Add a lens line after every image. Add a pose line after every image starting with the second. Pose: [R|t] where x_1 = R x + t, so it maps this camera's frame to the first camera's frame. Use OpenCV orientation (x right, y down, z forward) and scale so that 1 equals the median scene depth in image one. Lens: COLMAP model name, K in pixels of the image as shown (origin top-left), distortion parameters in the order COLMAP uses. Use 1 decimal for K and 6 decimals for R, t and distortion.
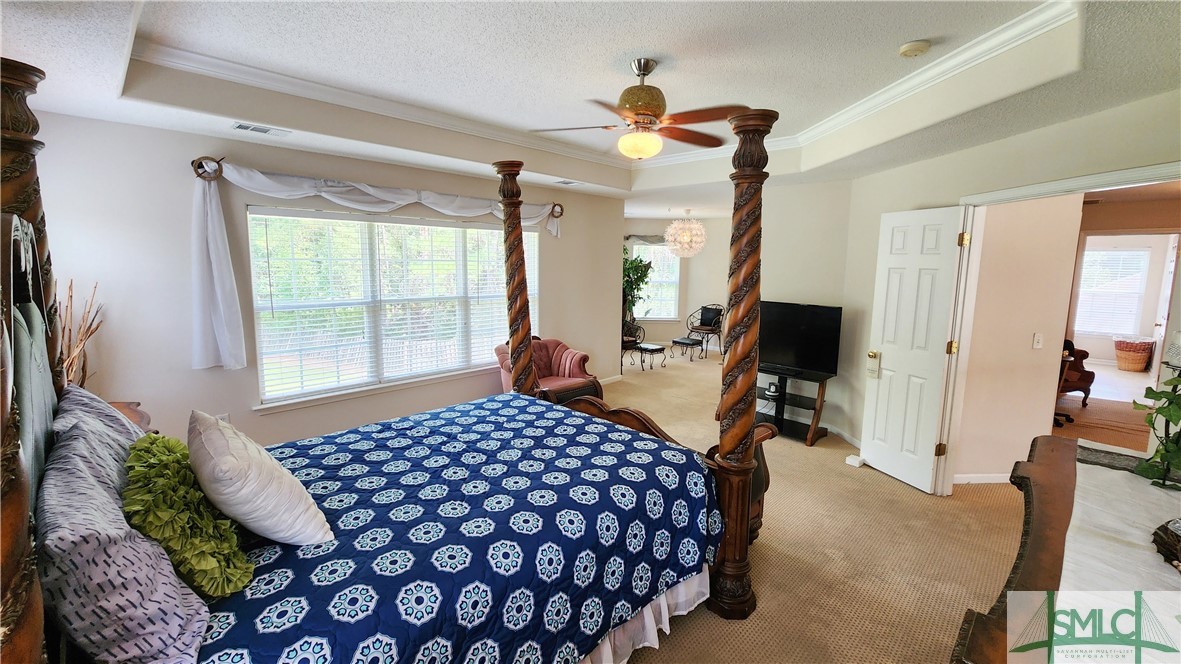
lens RADIAL K [[487.6, 0, 587.5], [0, 487.6, 327.5], [0, 0, 1]] dist [0.004597, -0.001503]
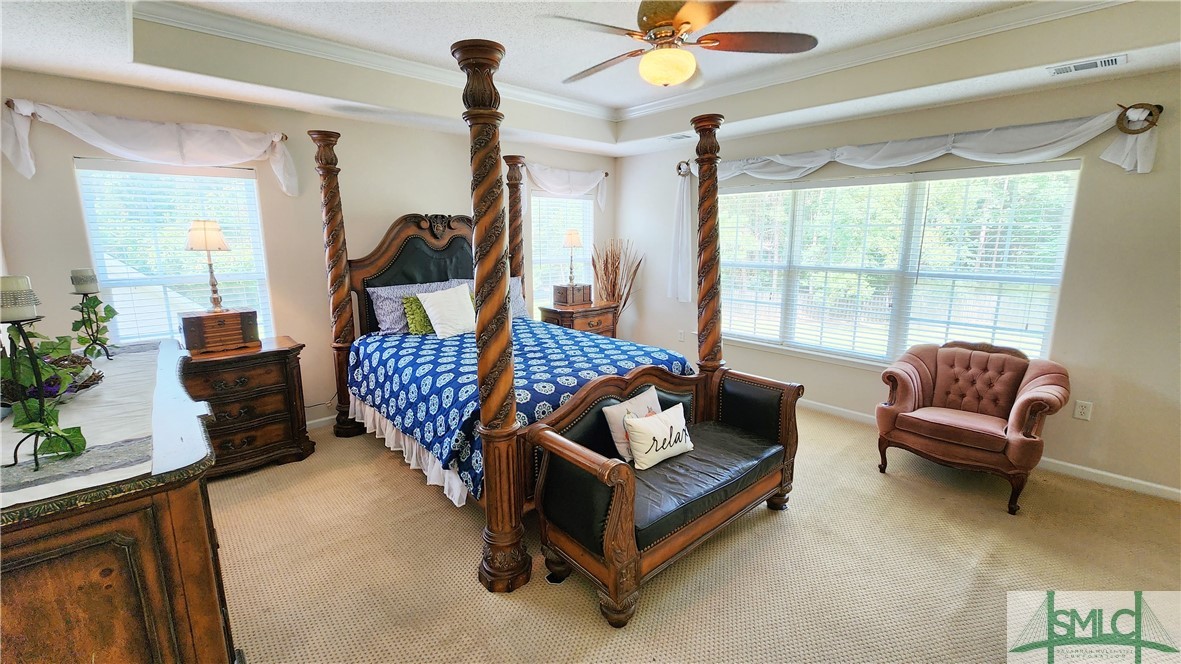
lens RADIAL K [[487.6, 0, 588.7], [0, 487.6, 333.3], [0, 0, 1]] dist [0.004597, -0.001503]
pose [[-0.051131, 0.193225, -0.979821, 0.680914], [-0.125814, 0.972042, 0.198256, -0.072450], [0.990735, 0.133412, -0.025391, 0.659597]]
